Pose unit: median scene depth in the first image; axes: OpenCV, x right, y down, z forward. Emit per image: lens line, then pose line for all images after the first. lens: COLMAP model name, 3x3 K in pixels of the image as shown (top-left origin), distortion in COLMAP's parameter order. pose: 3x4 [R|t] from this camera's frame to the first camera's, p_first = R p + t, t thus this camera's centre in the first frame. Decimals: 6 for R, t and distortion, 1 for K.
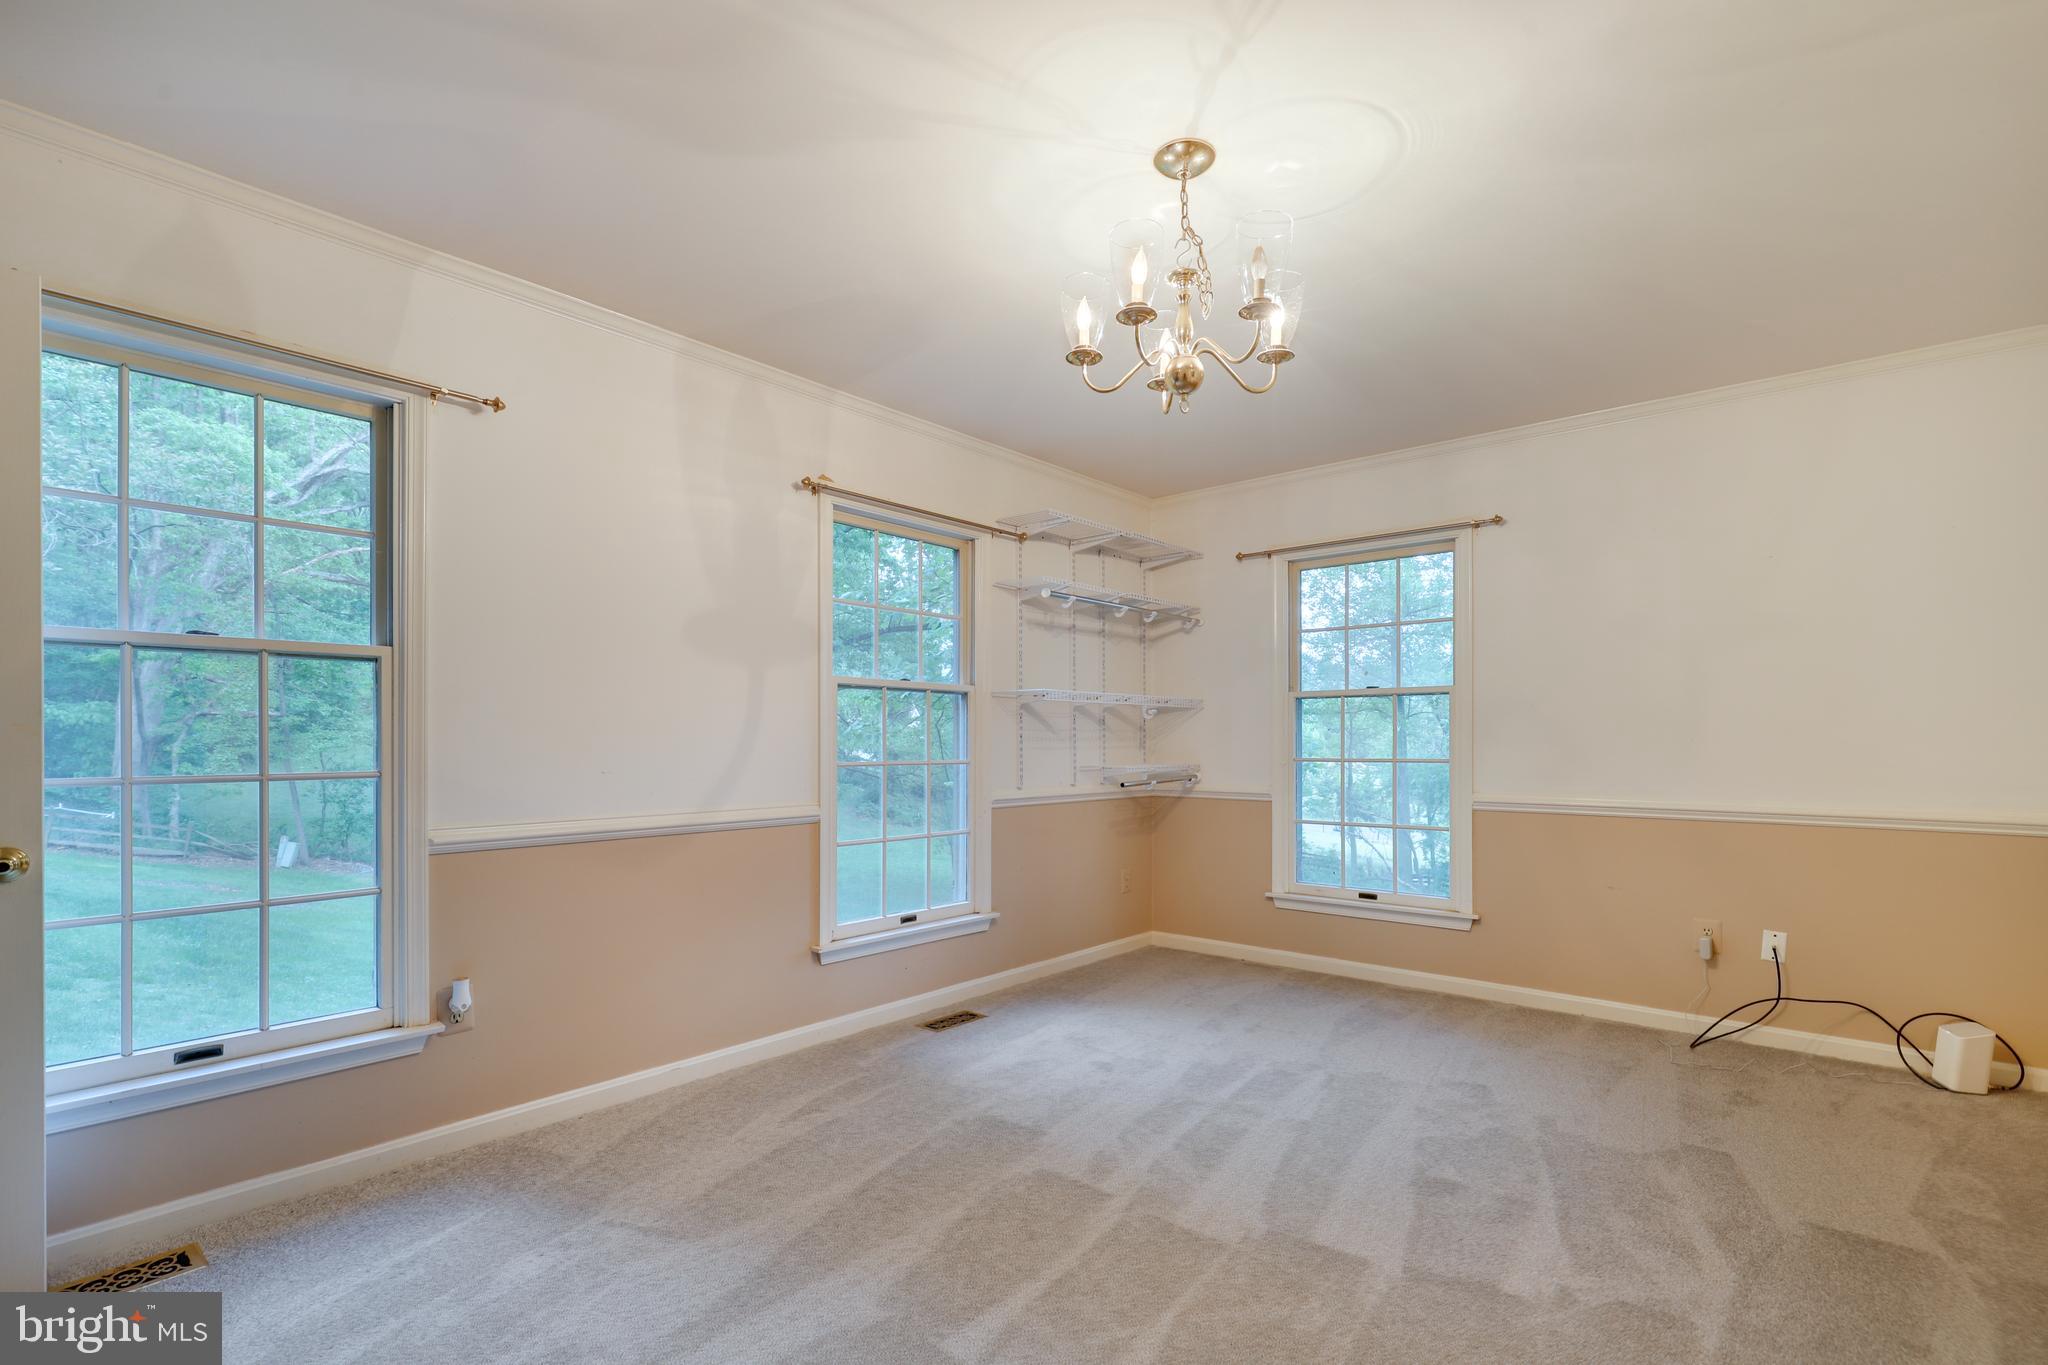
lens RADIAL K [[928.3, 0, 1030.2], [0, 928.3, 746.1], [0, 0, 1]] dist [0.003105, 0.000062]
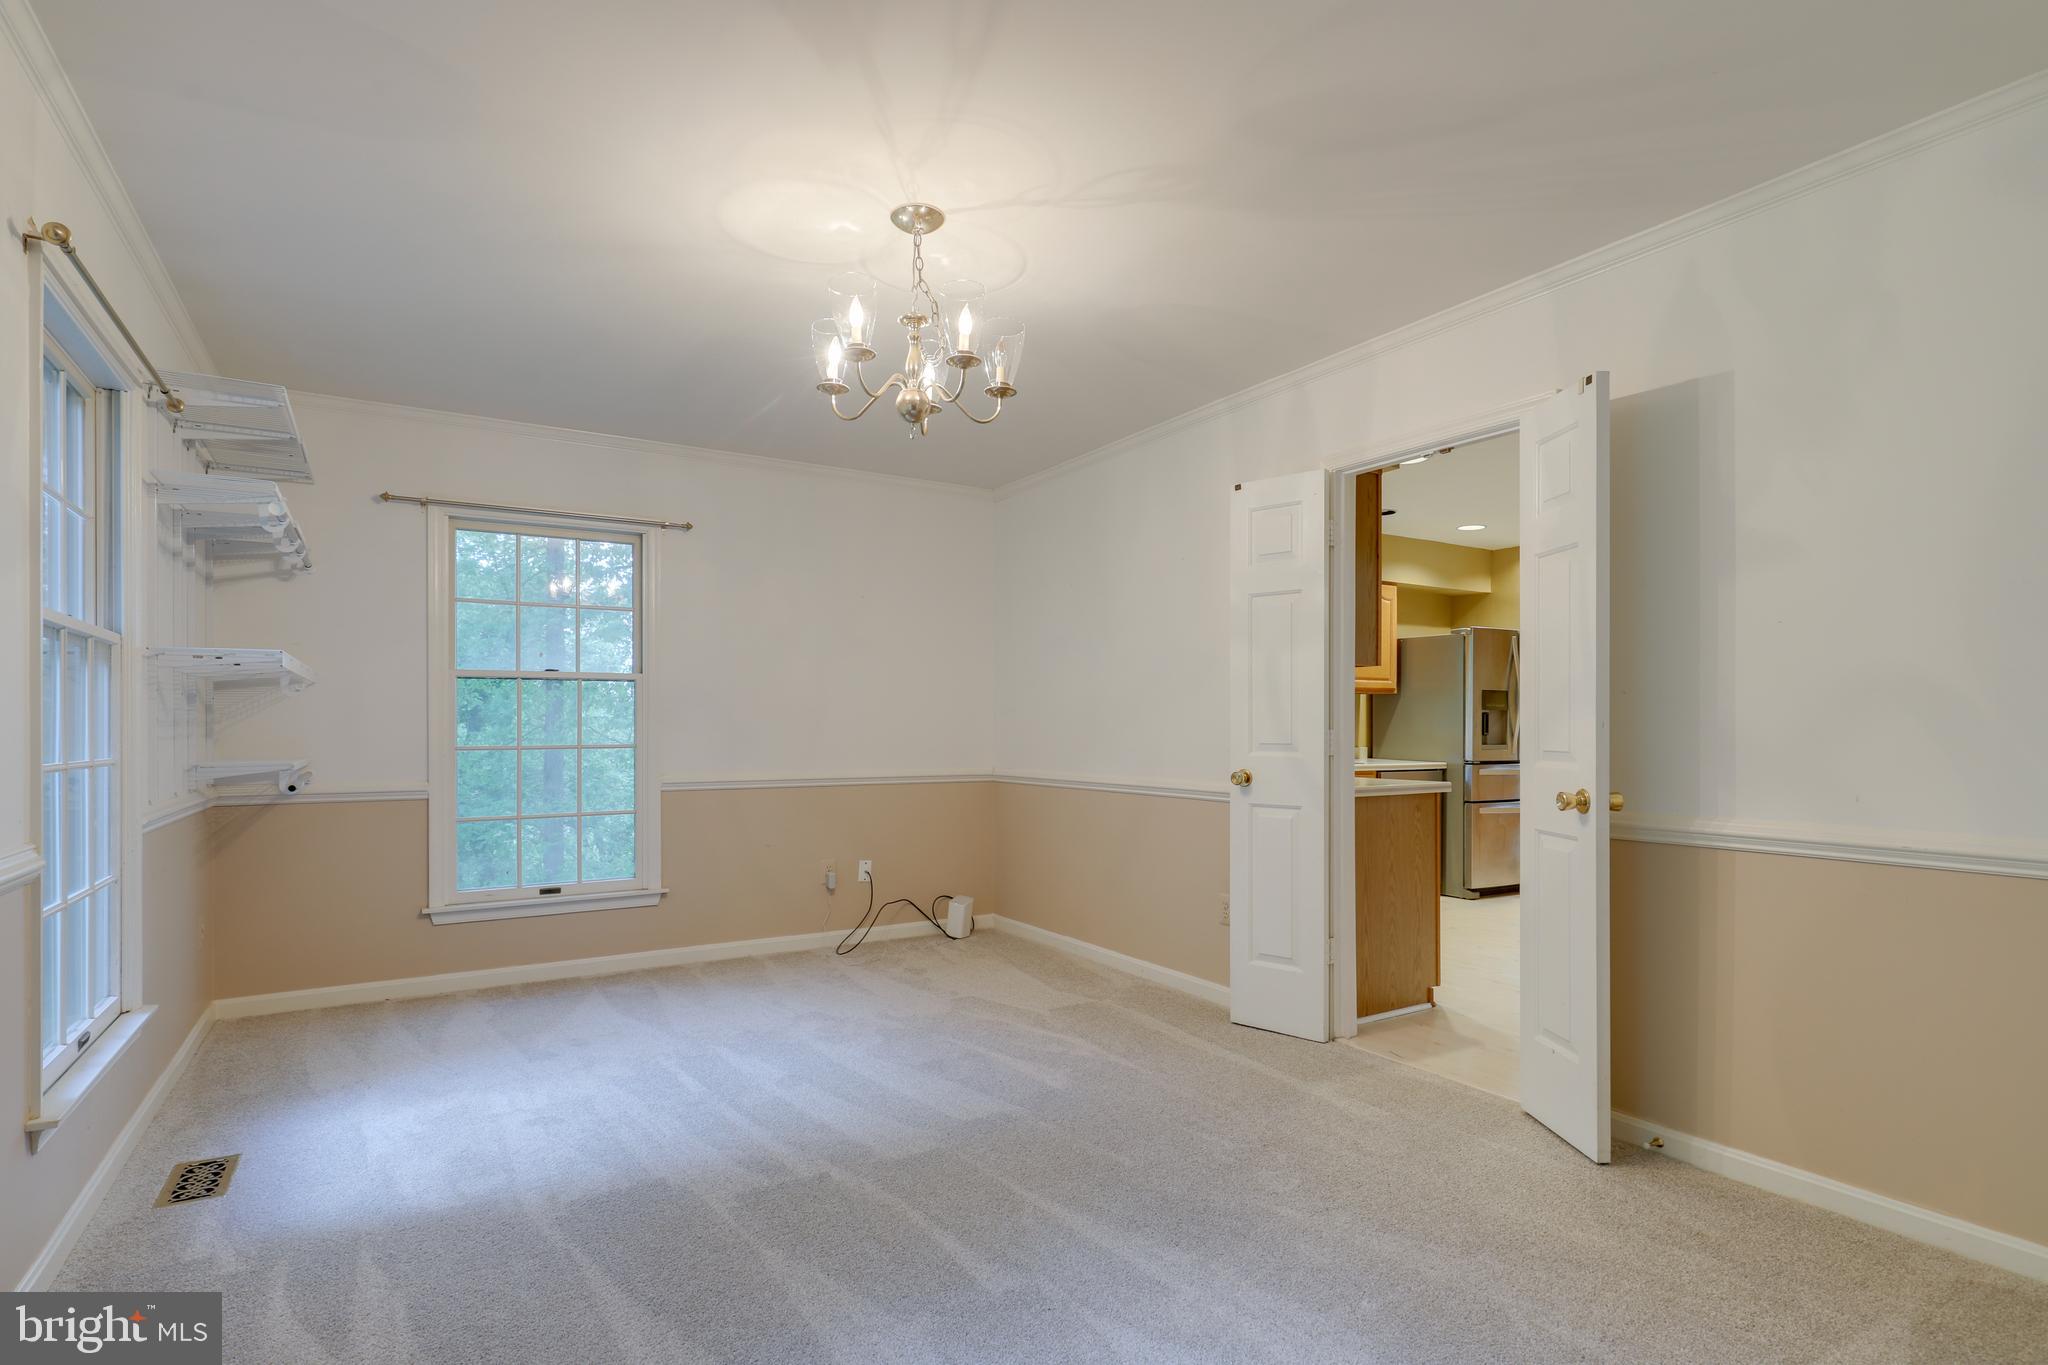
lens RADIAL K [[997.6, 0, 1002.8], [0, 997.6, 723.4], [0, 0, 1]] dist [0.002887, 0.000264]
pose [[0.332477, 0.004384, 0.943101, -0.502061], [0.005238, 0.999965, -0.006495, 0.000196], [-0.943097, 0.007099, 0.332442, 0.258621]]
